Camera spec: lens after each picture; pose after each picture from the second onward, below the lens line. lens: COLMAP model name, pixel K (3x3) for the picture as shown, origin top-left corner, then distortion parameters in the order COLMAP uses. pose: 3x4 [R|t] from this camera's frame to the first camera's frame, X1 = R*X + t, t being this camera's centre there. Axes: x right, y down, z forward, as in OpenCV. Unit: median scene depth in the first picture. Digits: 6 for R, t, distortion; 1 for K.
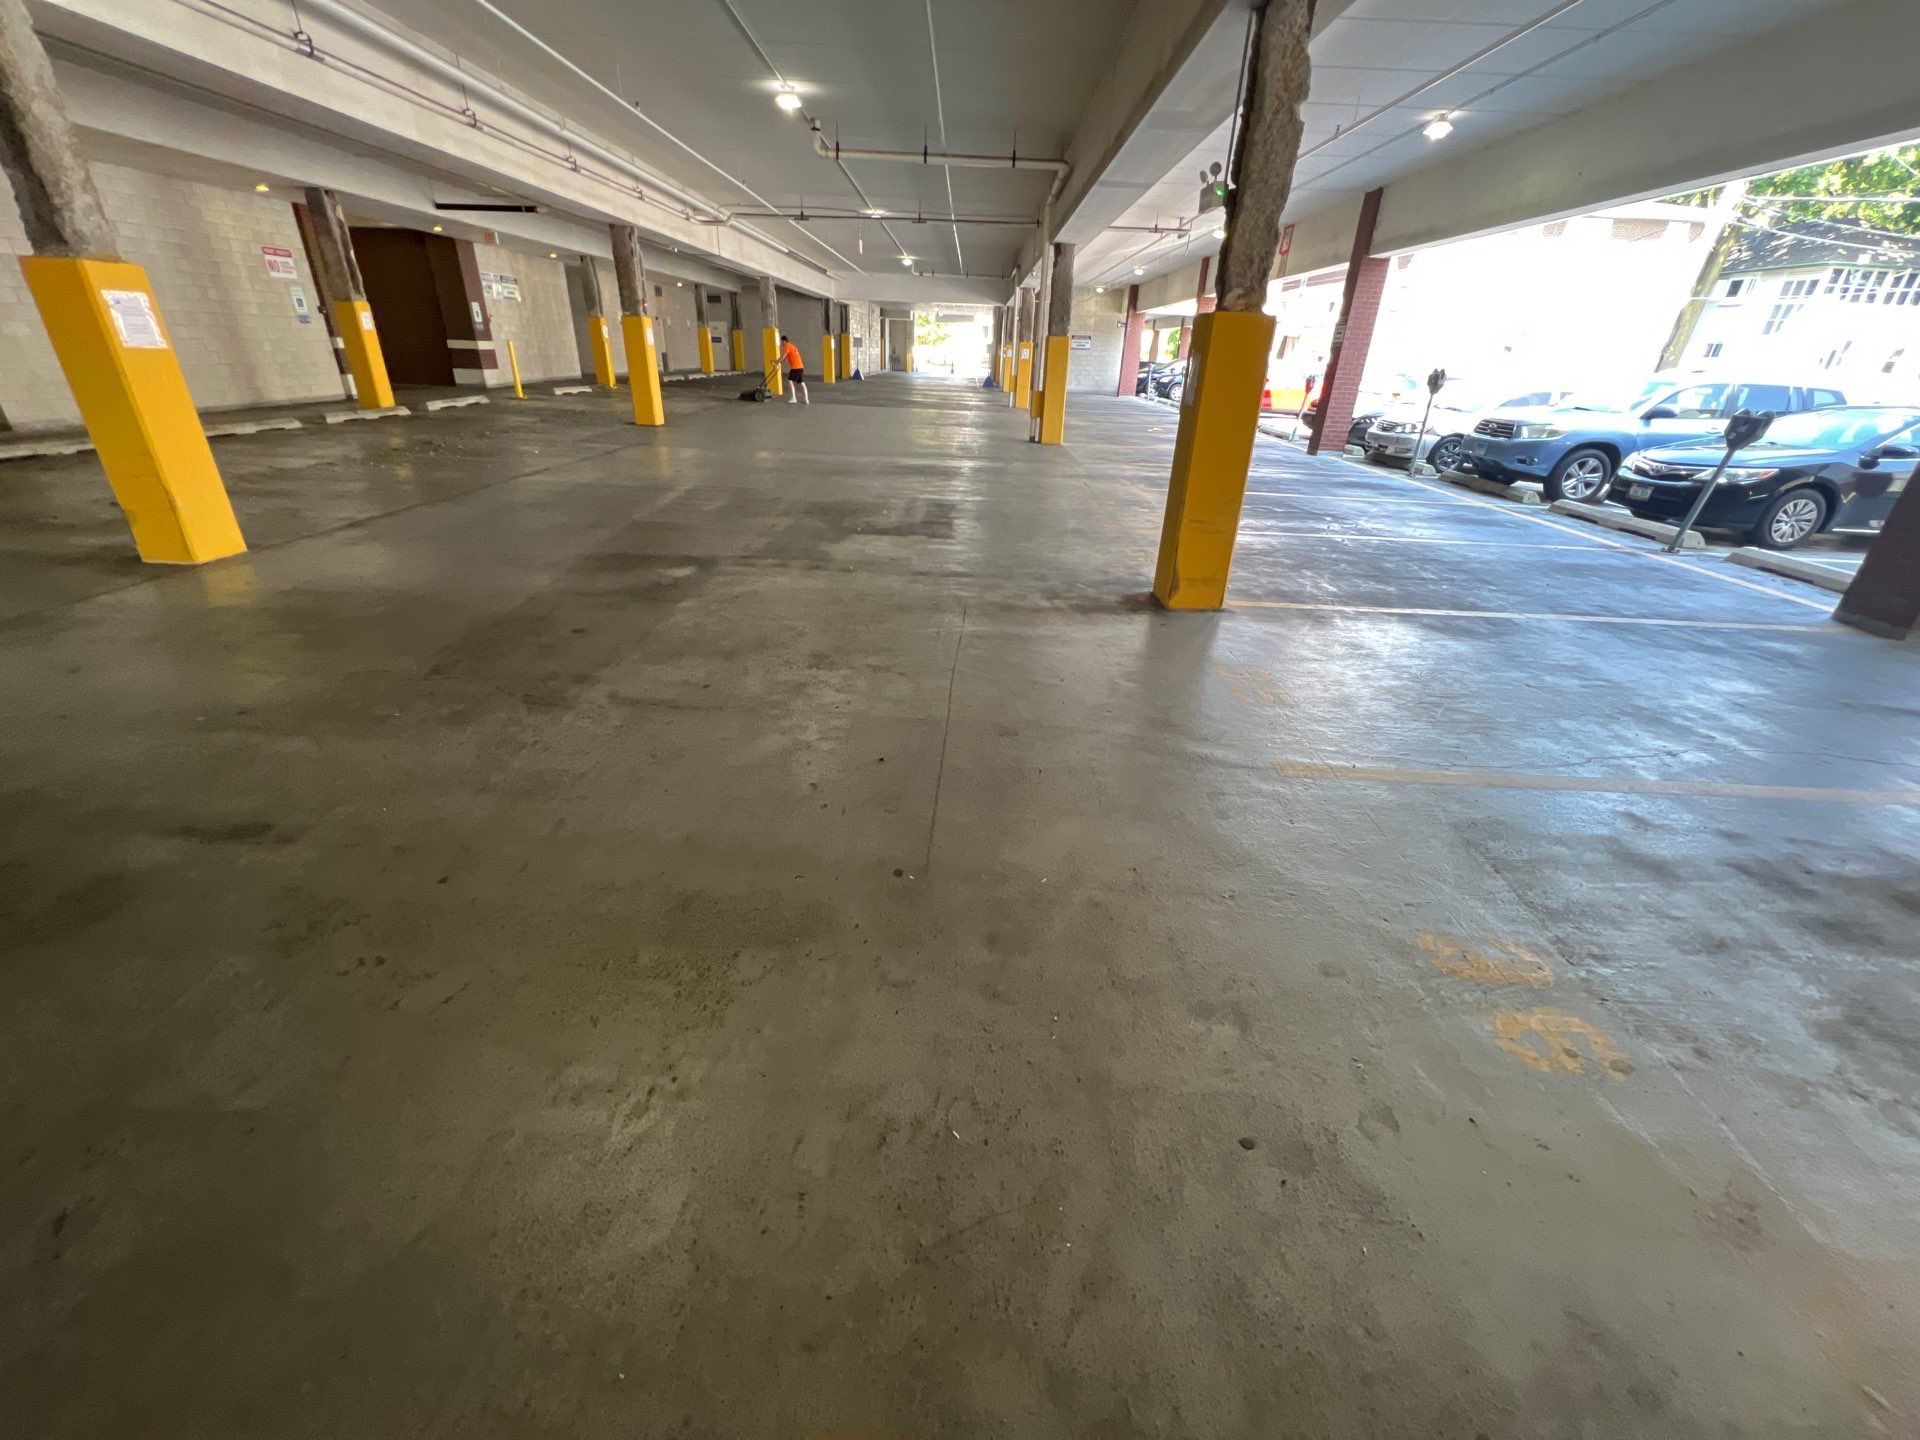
lens RADIAL K [[765.3, 0, 960.0], [0, 765.3, 720.0], [0, 0, 1]] dist [-0.000336, 0.000124]
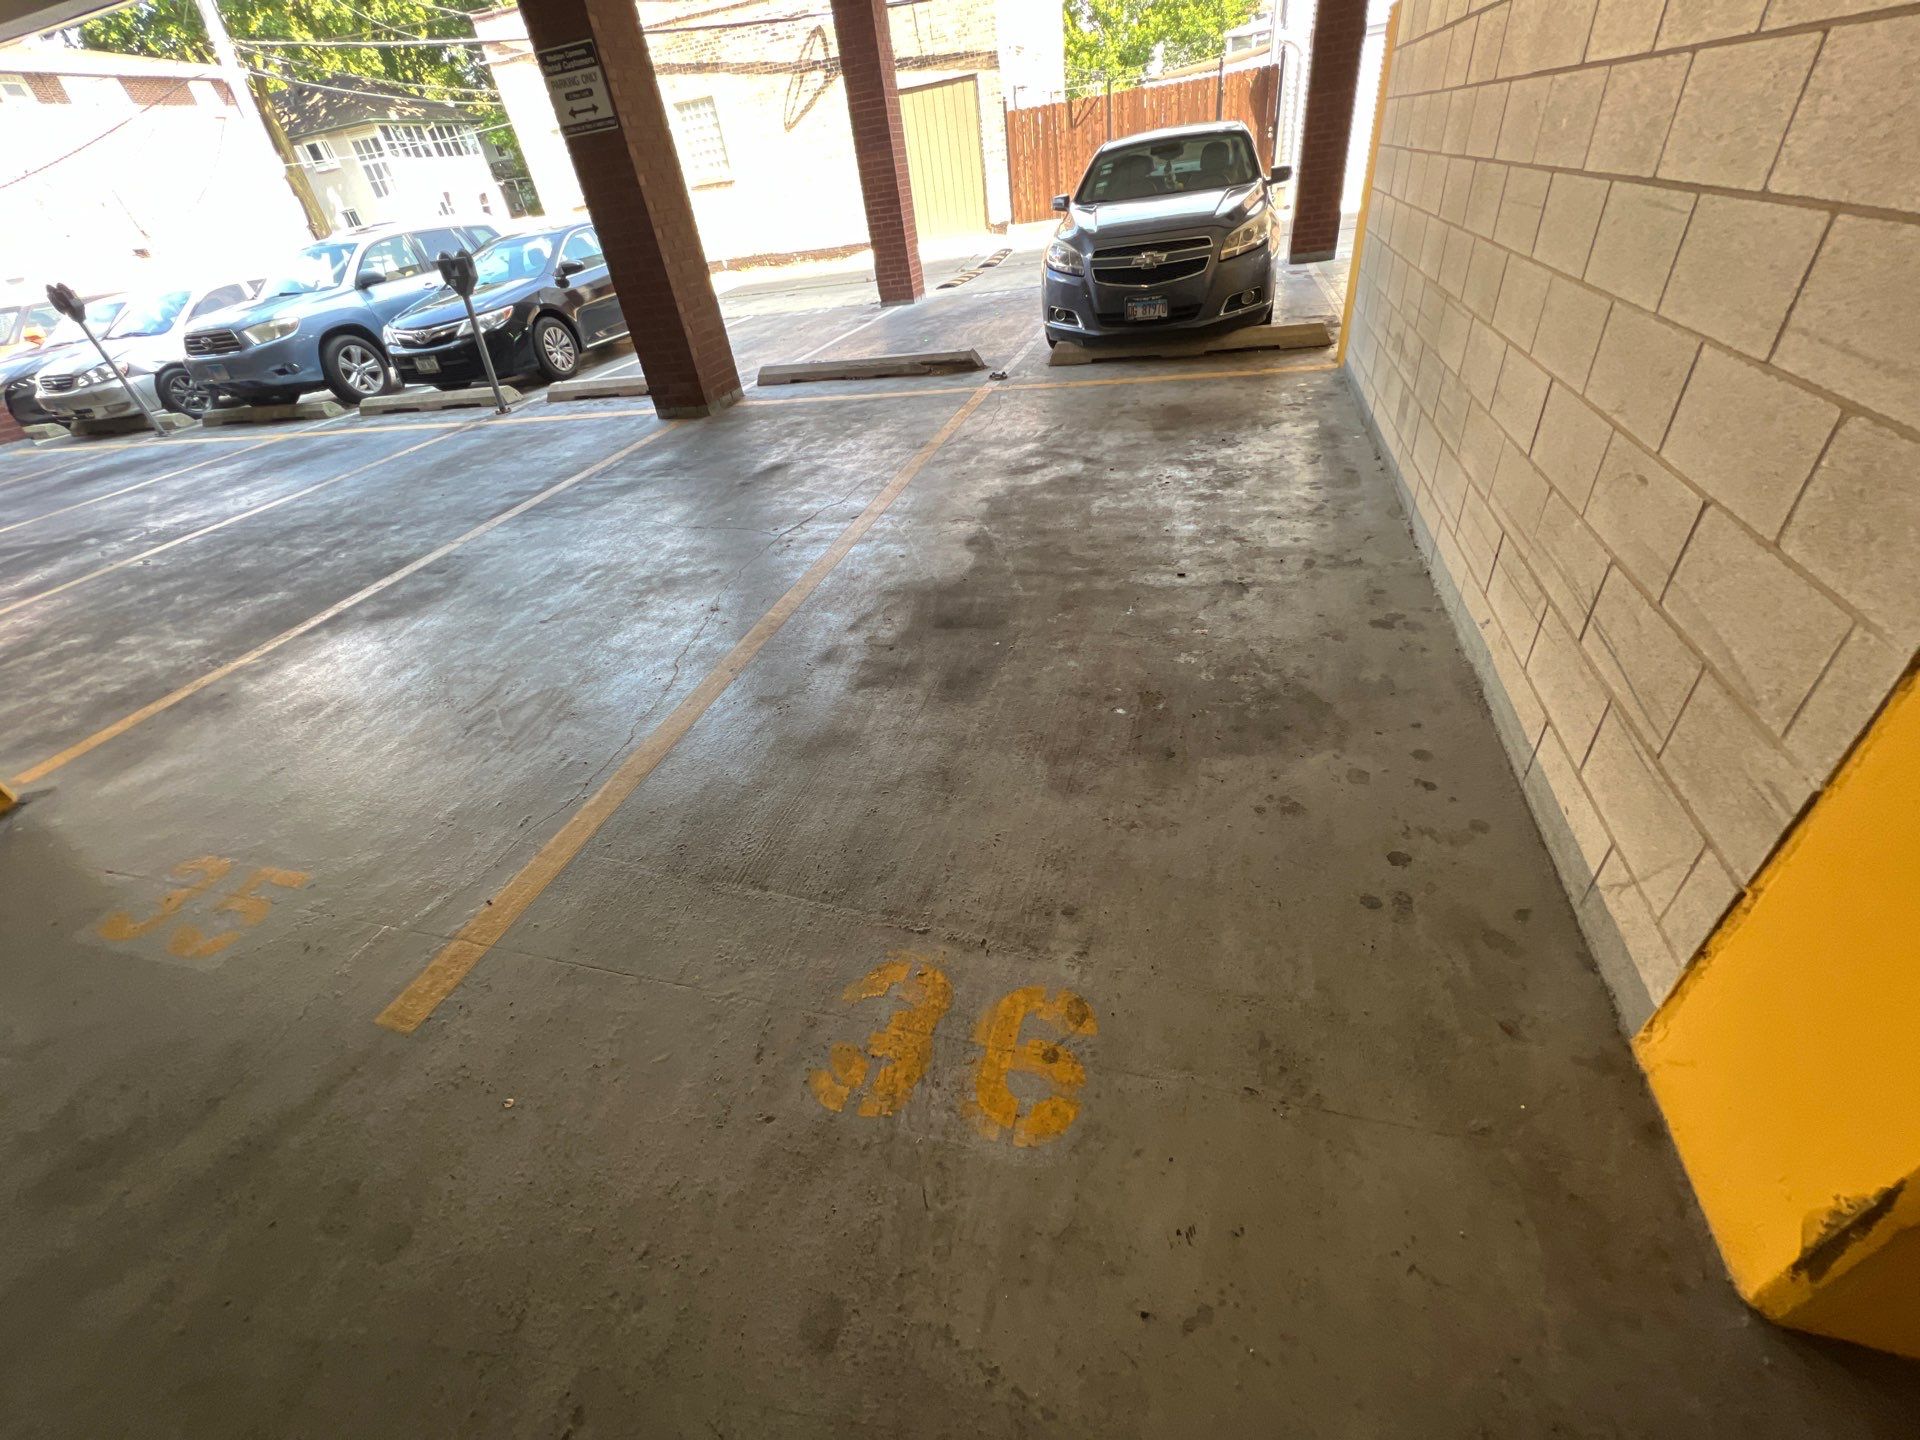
lens RADIAL K [[765.3, 0, 960.0], [0, 765.3, 720.0], [0, 0, 1]] dist [-0.000336, 0.000124]
pose [[0.246112, -0.626880, 0.739223, 0.101863], [0.539949, 0.722050, 0.432549, -0.043381], [-0.804912, 0.292687, 0.516188, 0.140250]]
